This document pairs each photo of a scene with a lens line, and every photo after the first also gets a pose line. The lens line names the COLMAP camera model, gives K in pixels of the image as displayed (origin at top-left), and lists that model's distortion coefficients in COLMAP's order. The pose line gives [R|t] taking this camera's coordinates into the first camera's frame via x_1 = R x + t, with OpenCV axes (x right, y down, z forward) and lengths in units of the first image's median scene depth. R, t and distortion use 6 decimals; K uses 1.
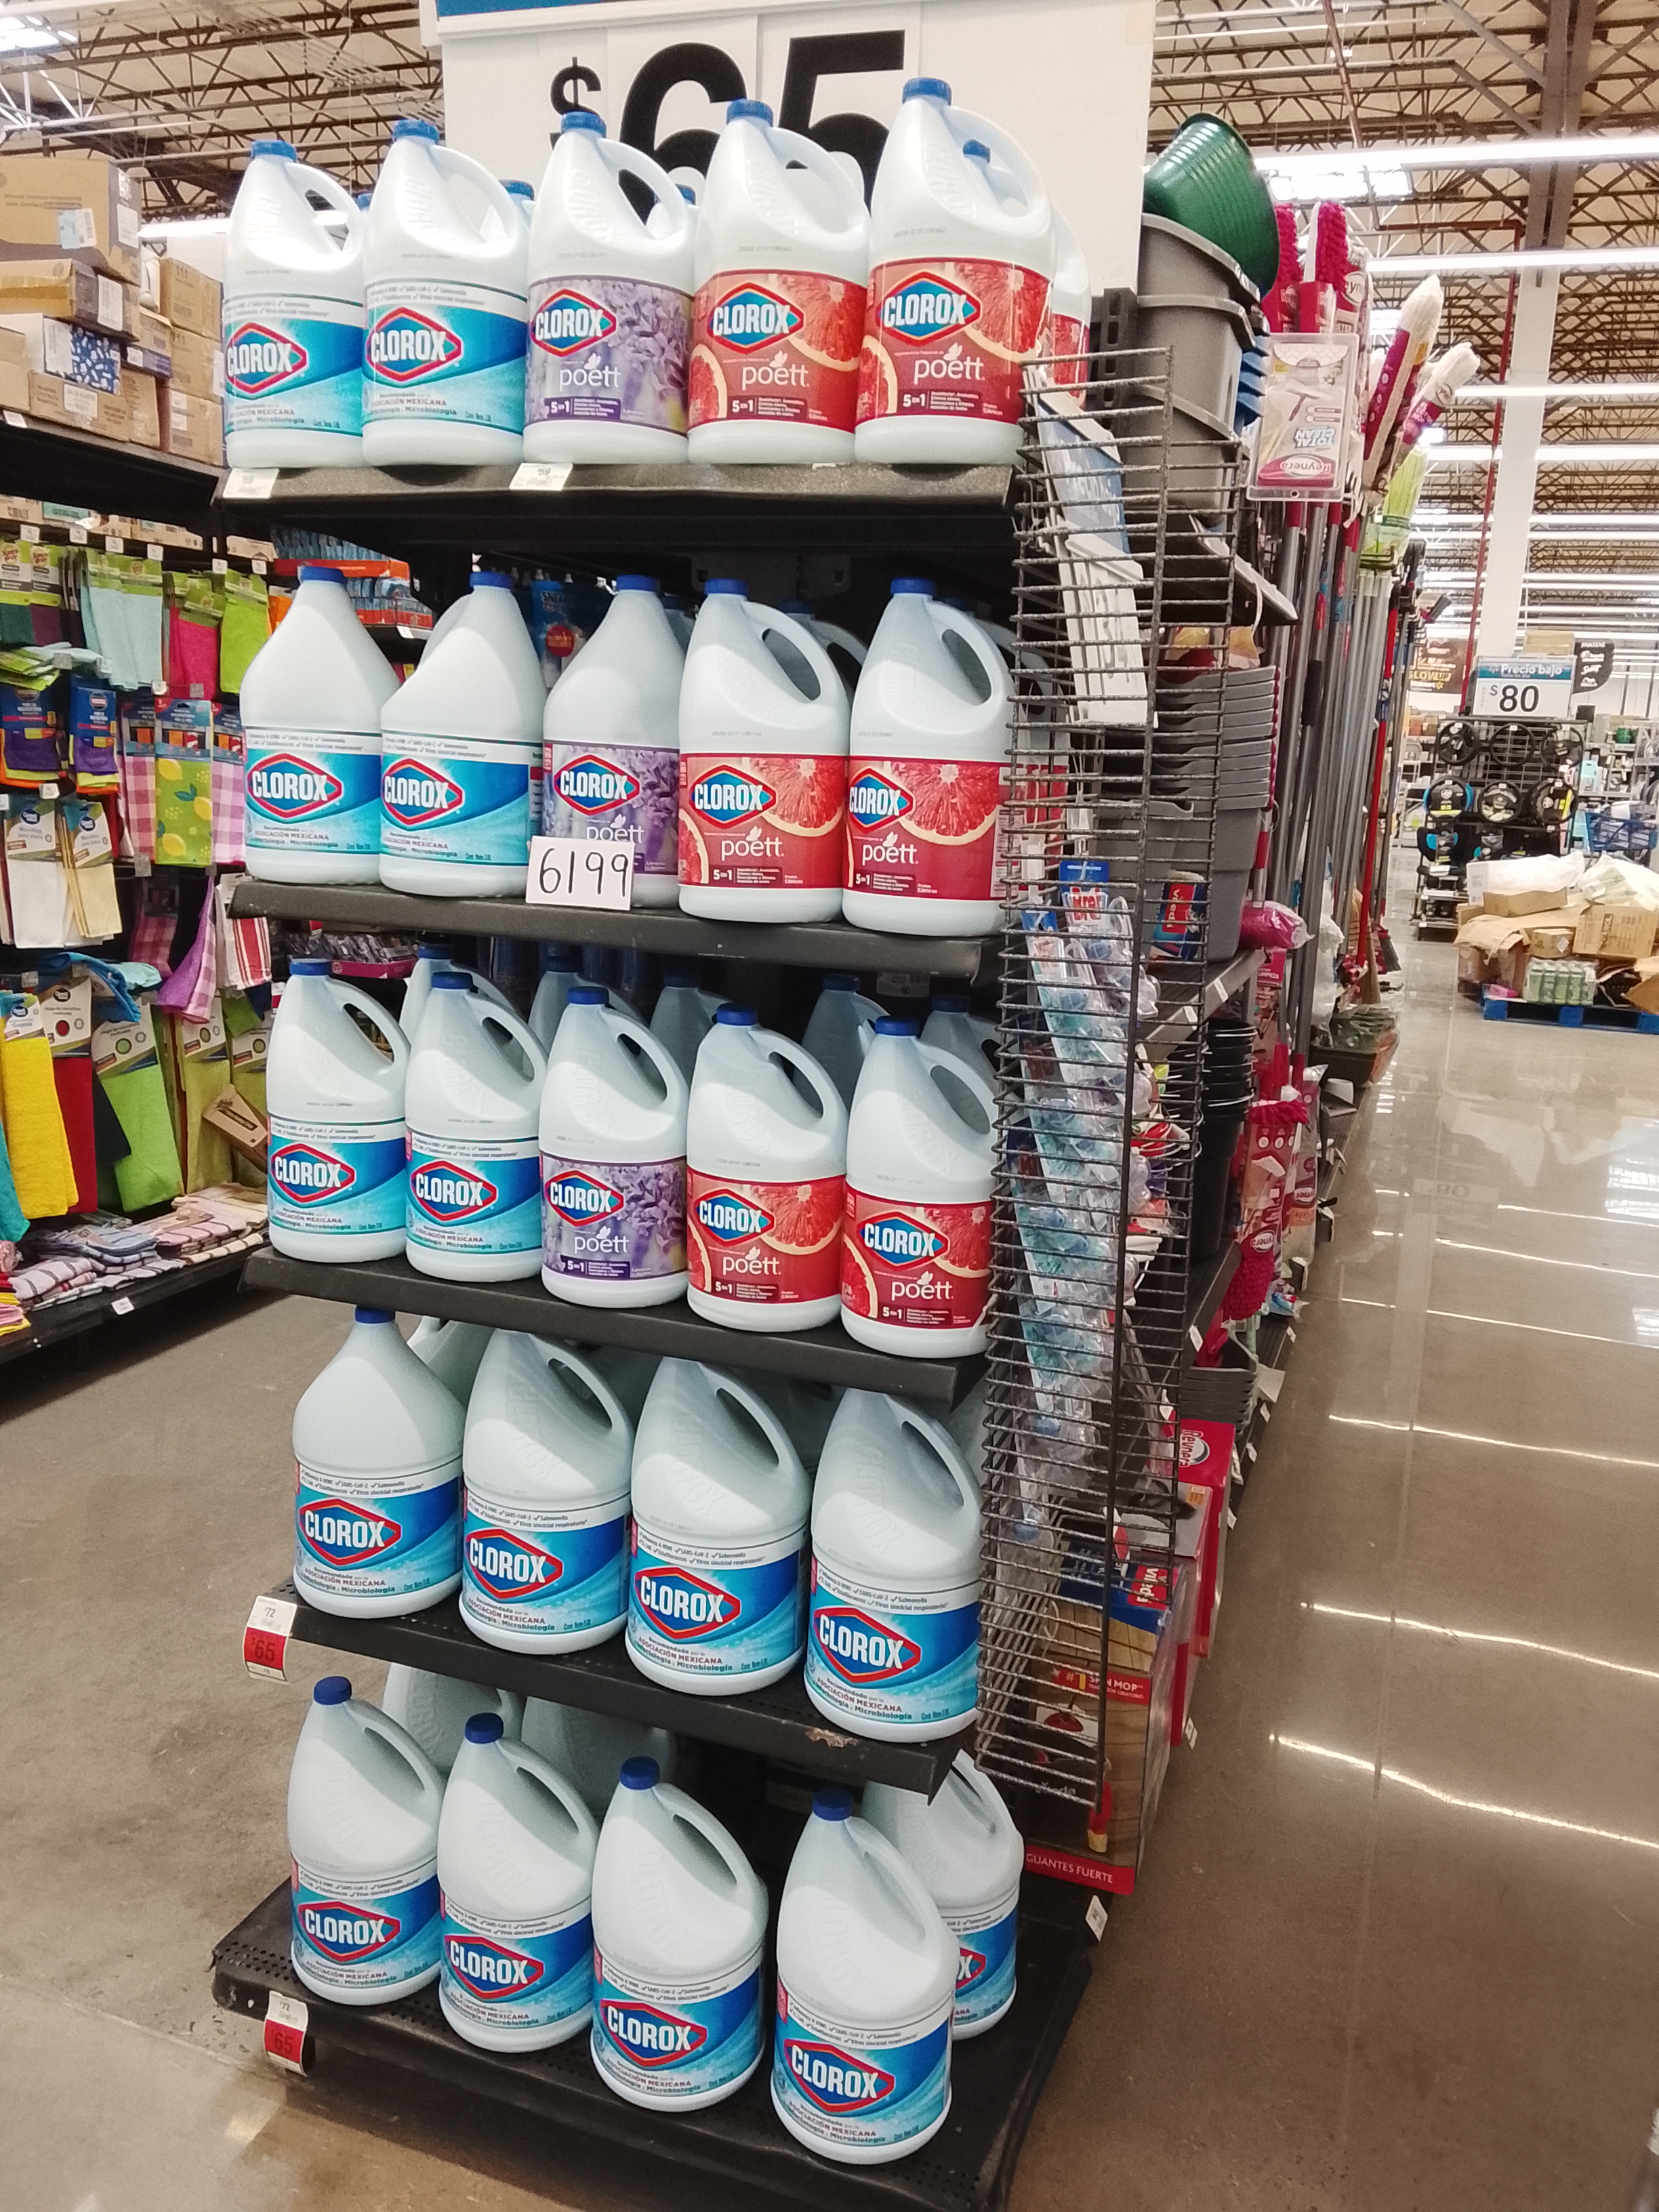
lens RADIAL K [[1858.3, 0, 822.1], [0, 1858.3, 1114.3], [0, 0, 1]] dist [0.069332, -0.116075]
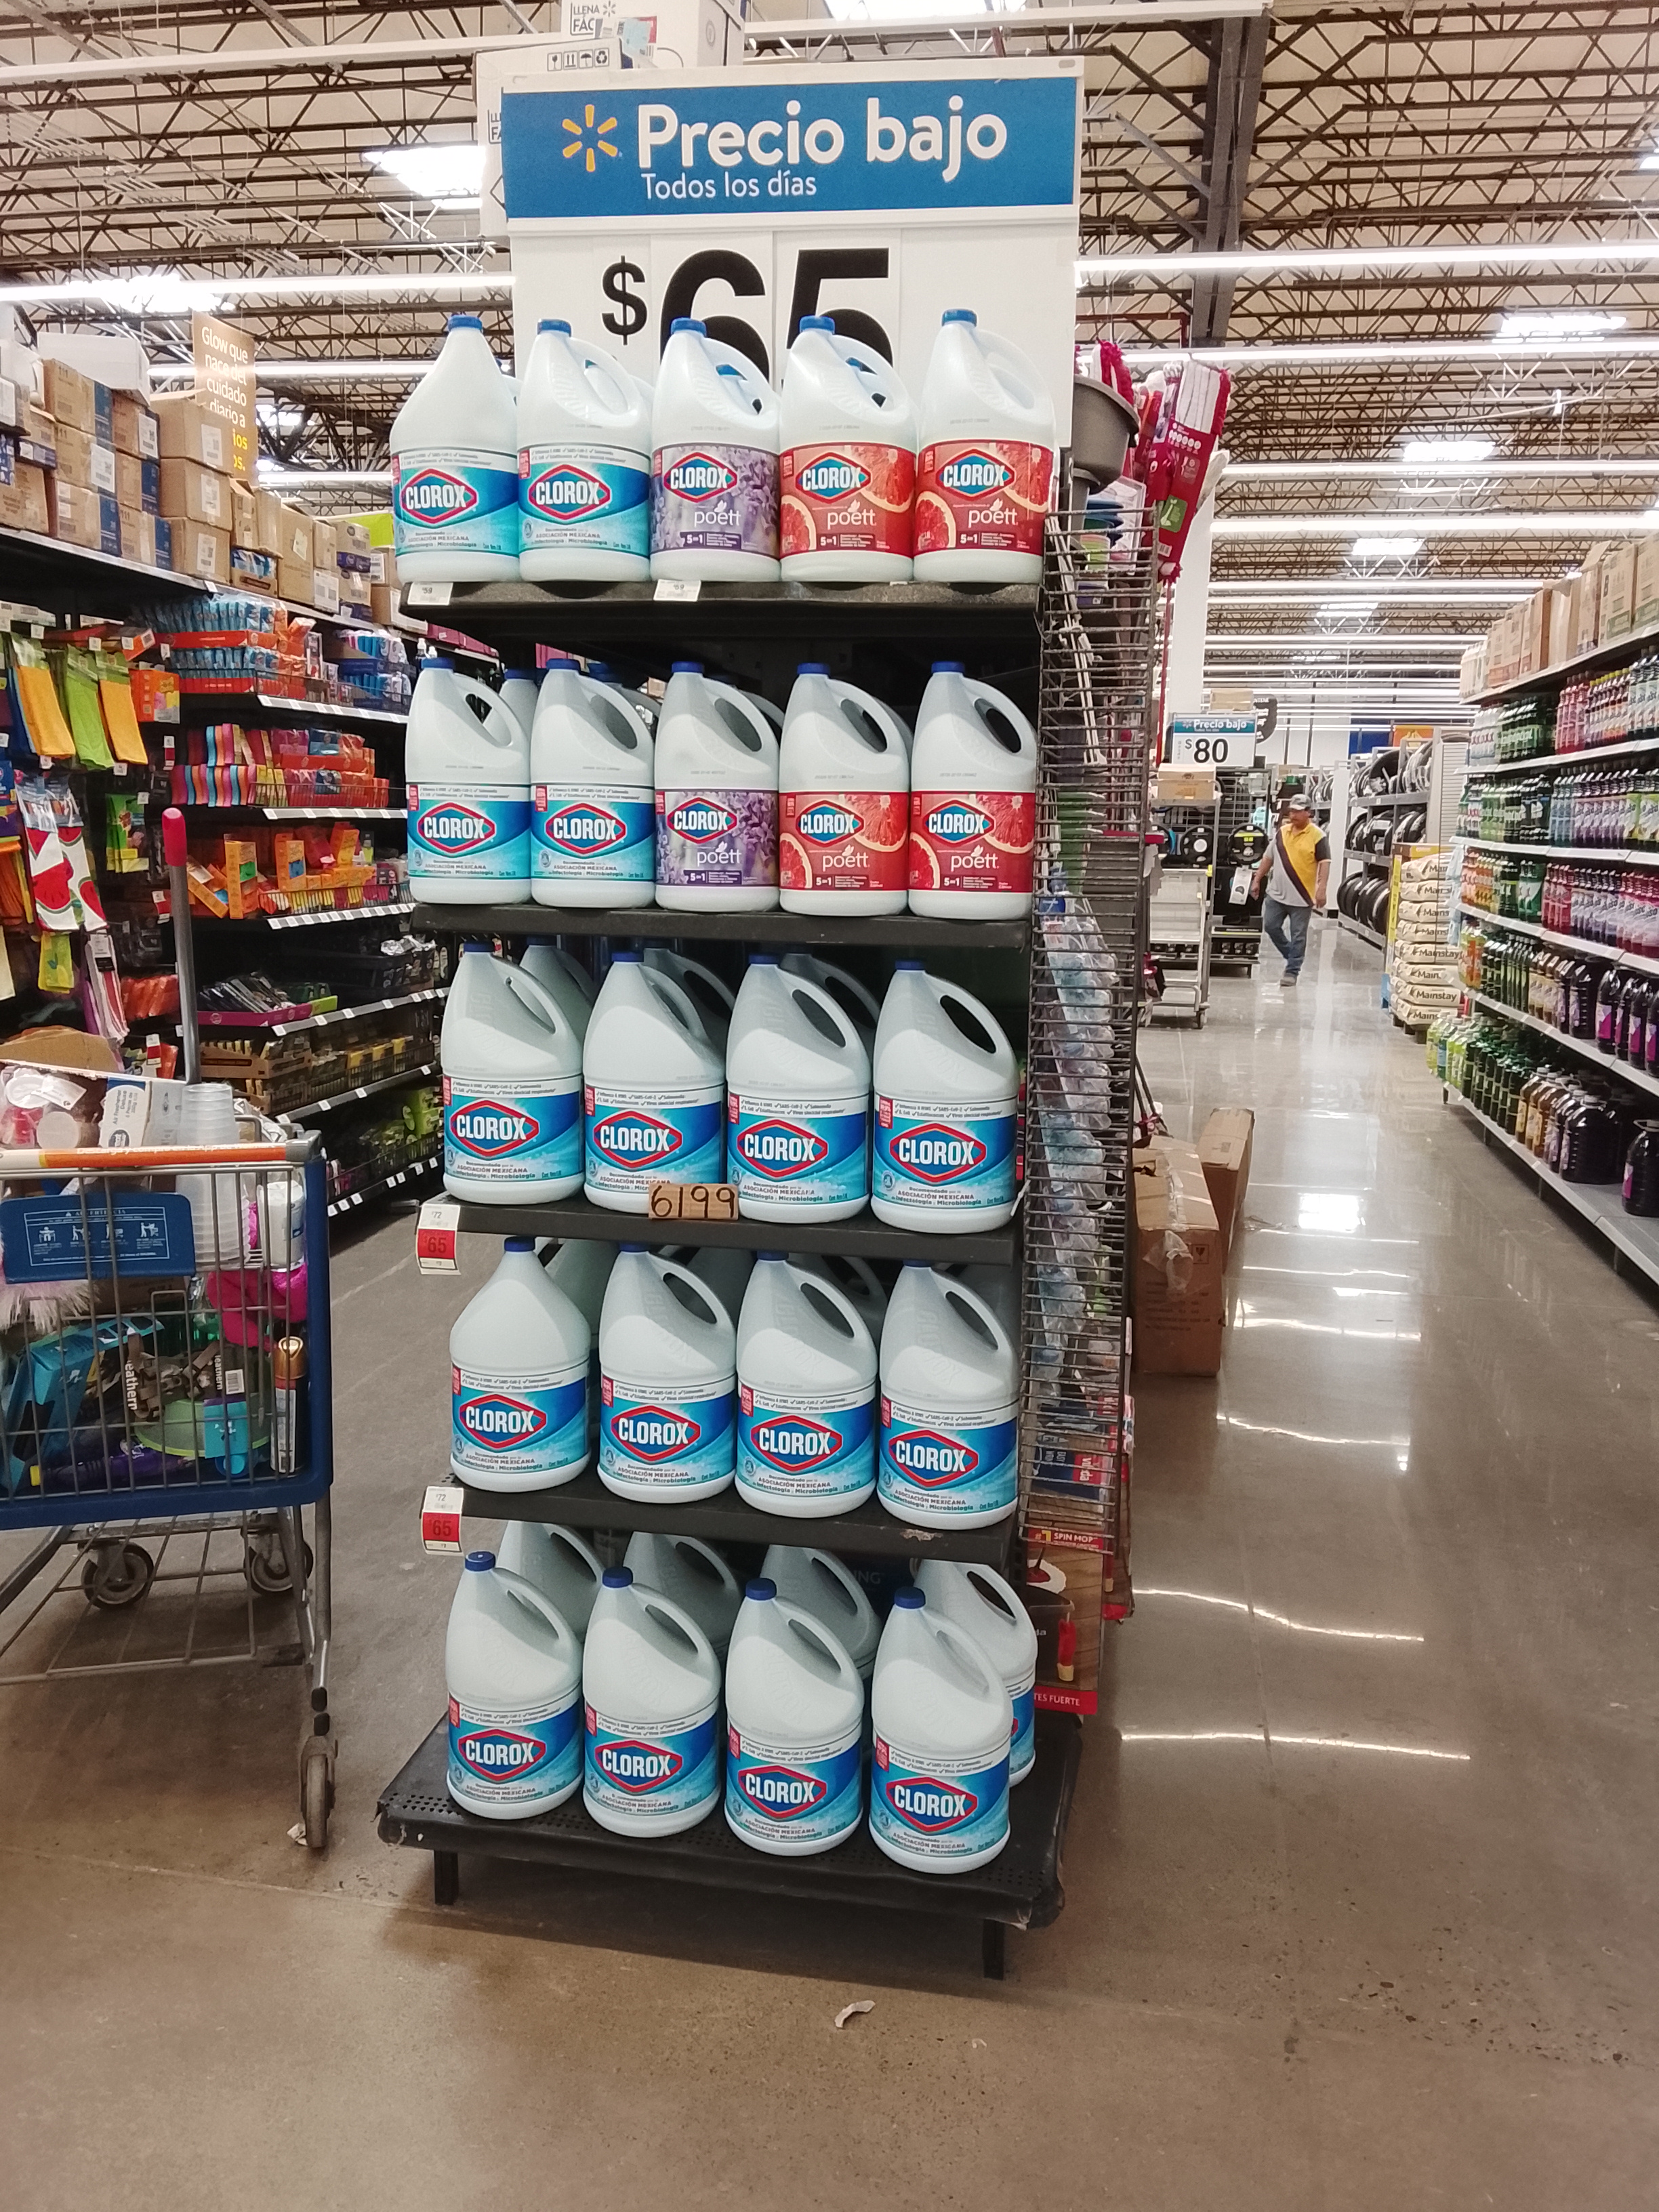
lens RADIAL K [[1858.3, 0, 839.0], [0, 1858.3, 1117.6], [0, 0, 1]] dist [0.069332, -0.116075]
pose [[0.985903, -0.047771, 0.160355, -0.219317], [0.052392, 0.998321, -0.024710, 0.061465], [-0.158906, 0.032763, 0.986750, -0.264997]]
